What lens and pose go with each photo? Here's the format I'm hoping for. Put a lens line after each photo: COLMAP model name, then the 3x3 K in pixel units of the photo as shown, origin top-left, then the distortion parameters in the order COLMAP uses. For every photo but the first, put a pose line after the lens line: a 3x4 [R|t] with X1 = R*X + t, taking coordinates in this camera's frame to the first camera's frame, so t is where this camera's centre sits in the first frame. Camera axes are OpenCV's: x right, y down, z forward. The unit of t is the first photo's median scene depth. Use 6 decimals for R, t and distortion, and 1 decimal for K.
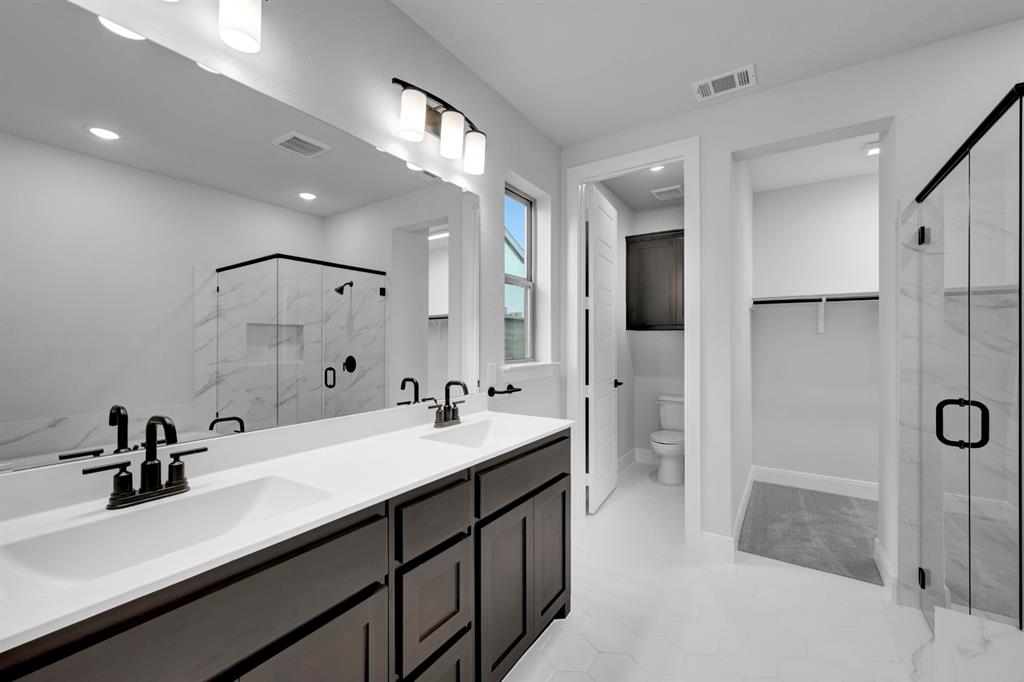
lens RADIAL K [[411.3, 0, 516.2], [0, 411.3, 340.9], [0, 0, 1]] dist [0.000585, -0.000222]
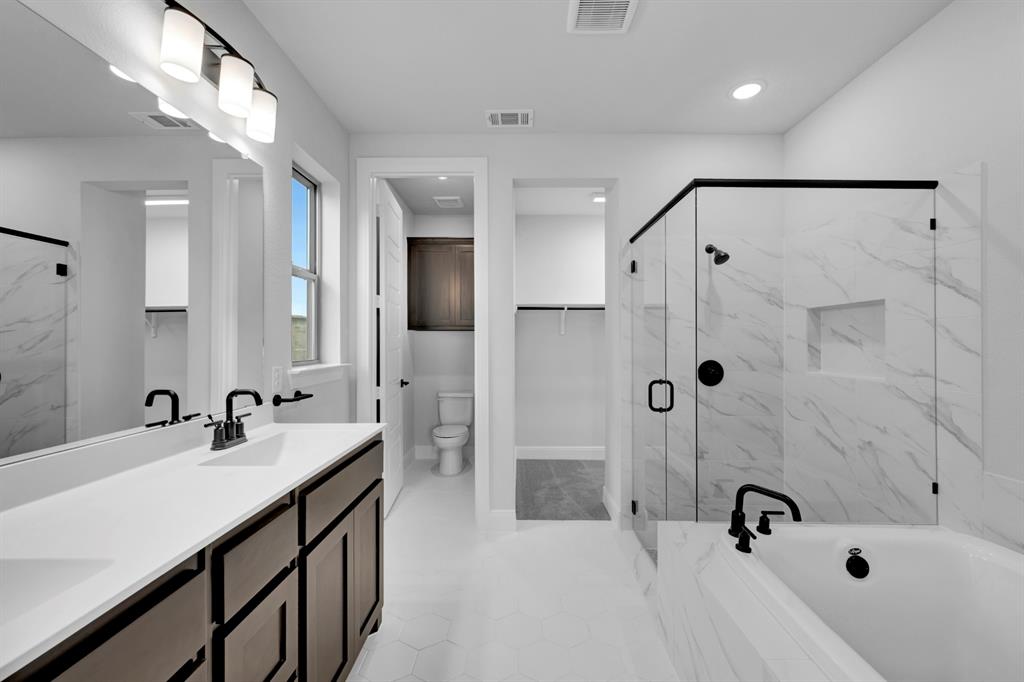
lens RADIAL K [[412.4, 0, 512.9], [0, 412.4, 339.2], [0, 0, 1]] dist [0.000080, -0.000124]
pose [[0.843138, 0.001729, 0.537694, -0.101892], [0.000373, 0.999993, -0.003799, 0.000323], [-0.537697, 0.003404, 0.843131, 0.016873]]
